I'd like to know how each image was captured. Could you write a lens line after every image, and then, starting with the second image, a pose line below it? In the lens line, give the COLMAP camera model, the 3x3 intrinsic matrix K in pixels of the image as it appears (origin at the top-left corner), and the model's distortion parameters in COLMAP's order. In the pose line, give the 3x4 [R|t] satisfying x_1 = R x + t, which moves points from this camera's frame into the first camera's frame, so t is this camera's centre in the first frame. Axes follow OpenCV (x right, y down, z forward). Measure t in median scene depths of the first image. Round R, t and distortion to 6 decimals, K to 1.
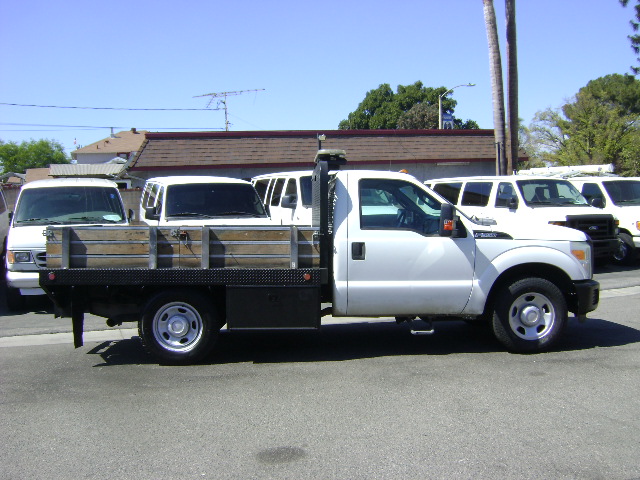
lens RADIAL K [[659.3, 0, 320.0], [0, 659.3, 240.0], [0, 0, 1]] dist [-0.162956, 0.103012]
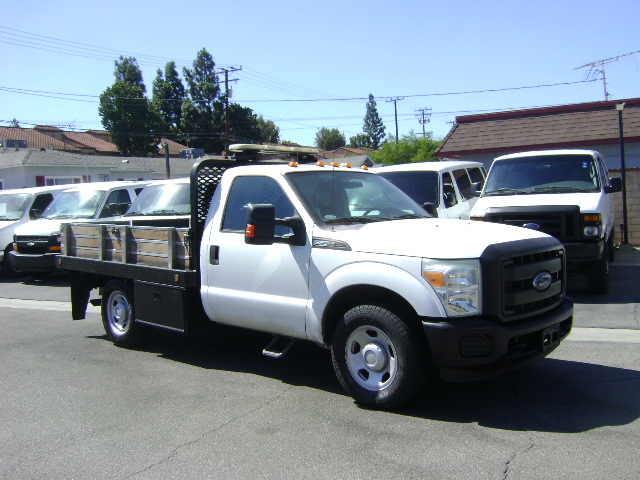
lens RADIAL K [[659.3, 0, 320.0], [0, 659.3, 240.0], [0, 0, 1]] dist [-0.162956, 0.103012]
pose [[0.701897, 0.039562, -0.711179, 0.808471], [-0.015232, 0.999062, 0.040543, -0.043461], [0.712115, -0.017624, 0.701841, 0.449109]]
